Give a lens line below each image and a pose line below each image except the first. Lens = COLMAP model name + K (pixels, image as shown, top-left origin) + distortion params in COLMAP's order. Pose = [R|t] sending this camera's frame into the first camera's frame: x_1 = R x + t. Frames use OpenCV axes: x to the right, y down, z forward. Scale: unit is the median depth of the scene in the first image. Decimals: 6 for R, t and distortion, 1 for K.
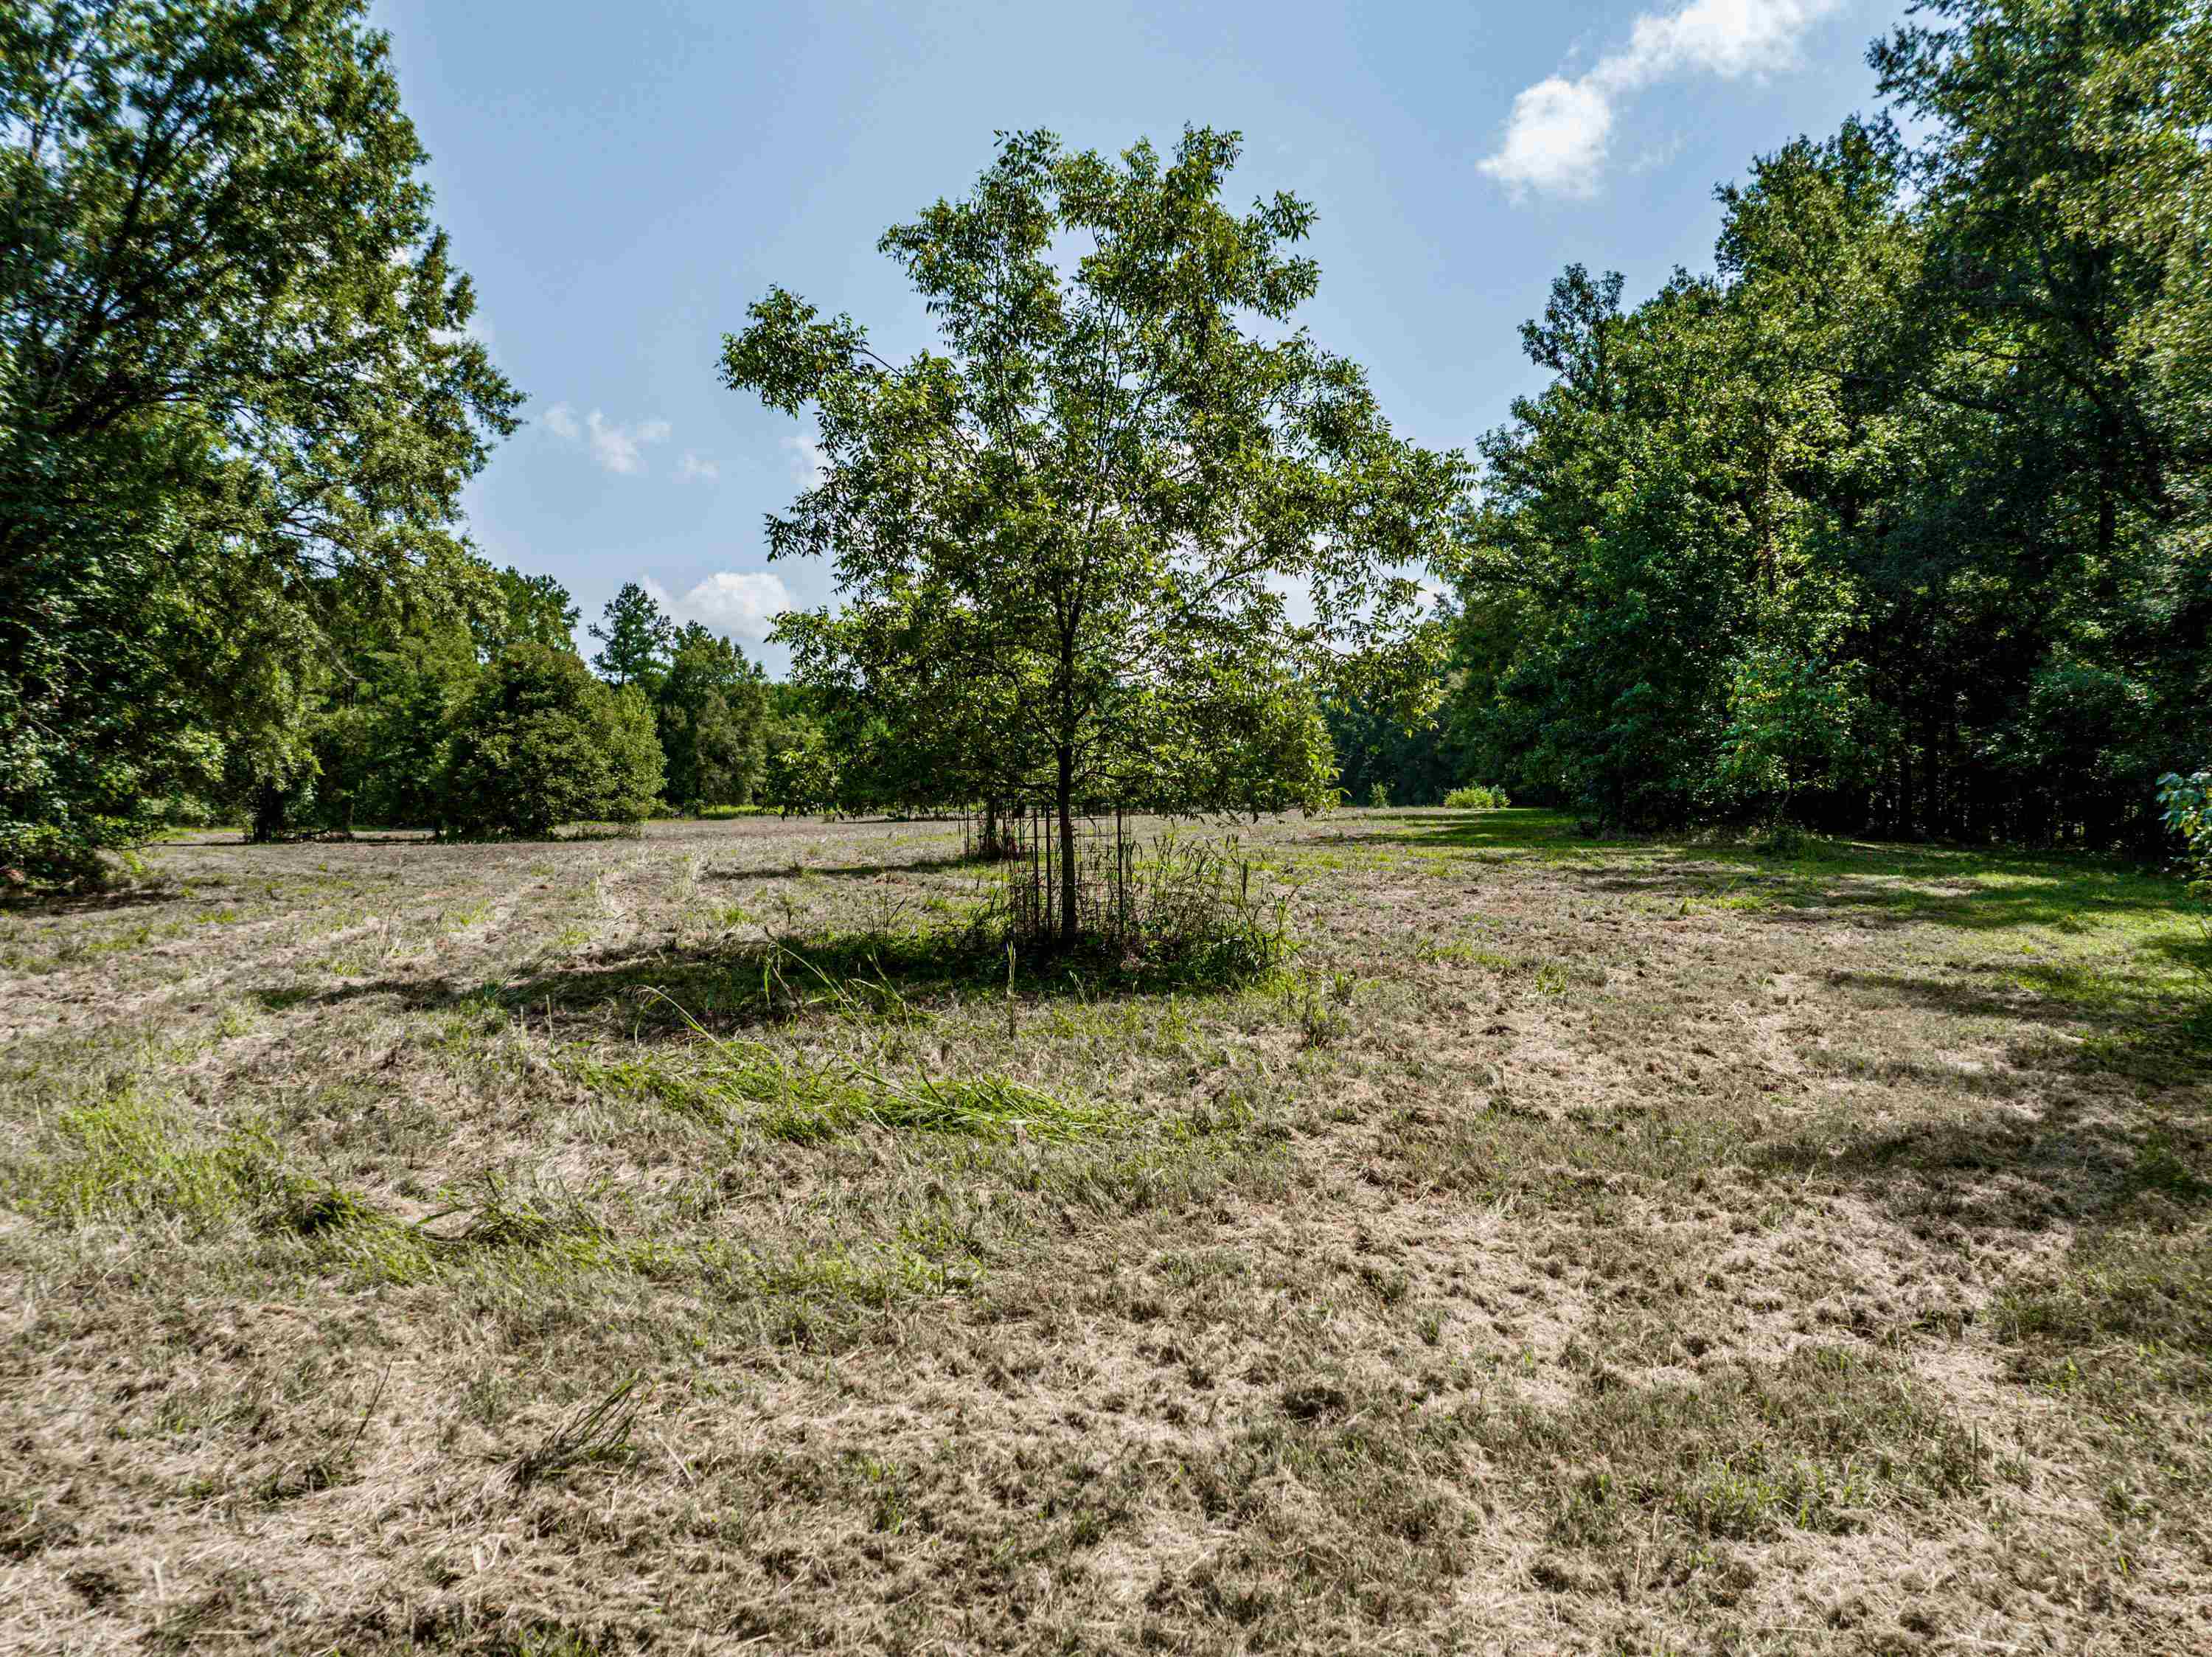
lens RADIAL K [[1567.3, 0, 1113.8], [0, 1567.3, 821.1], [0, 0, 1]] dist [-0.059839, 0.040414]
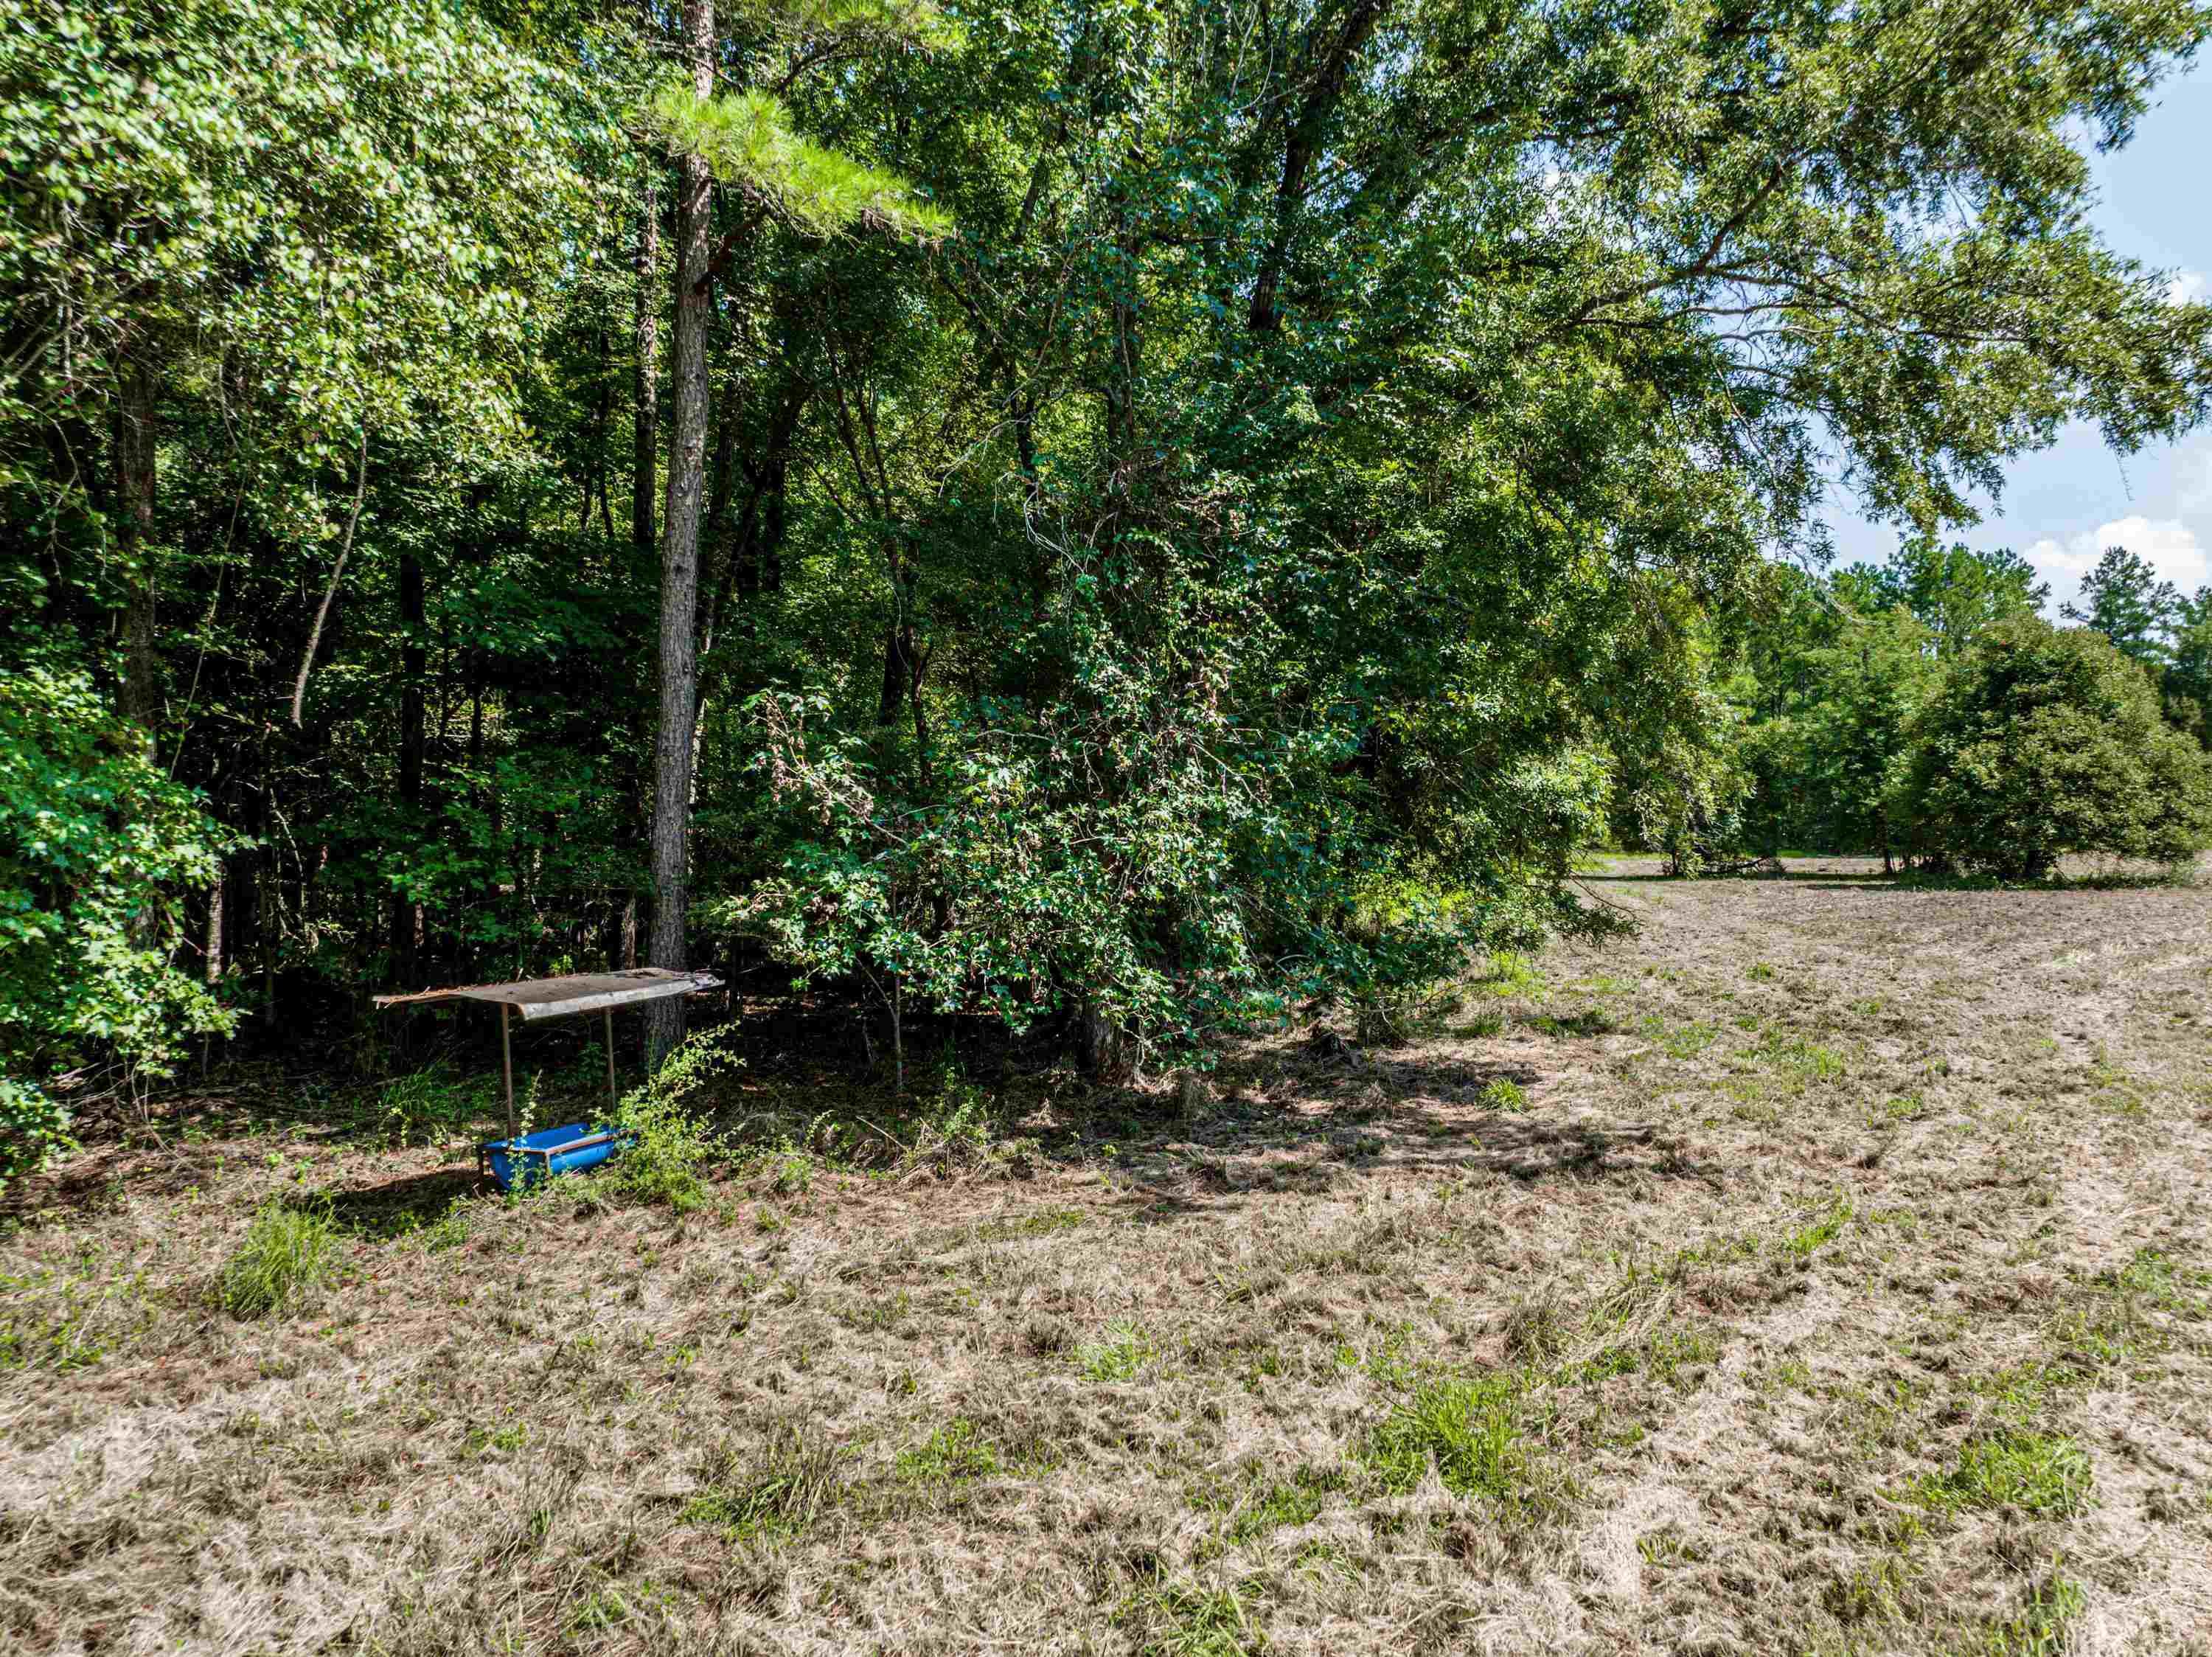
lens RADIAL K [[1567.3, 0, 1114.8], [0, 1567.3, 820.8], [0, 0, 1]] dist [-0.059839, 0.040414]
pose [[0.654661, -0.006378, -0.755896, -0.054163], [-0.000046, 0.999964, -0.008478, -0.005929], [0.755923, 0.005585, 0.654637, 0.101227]]
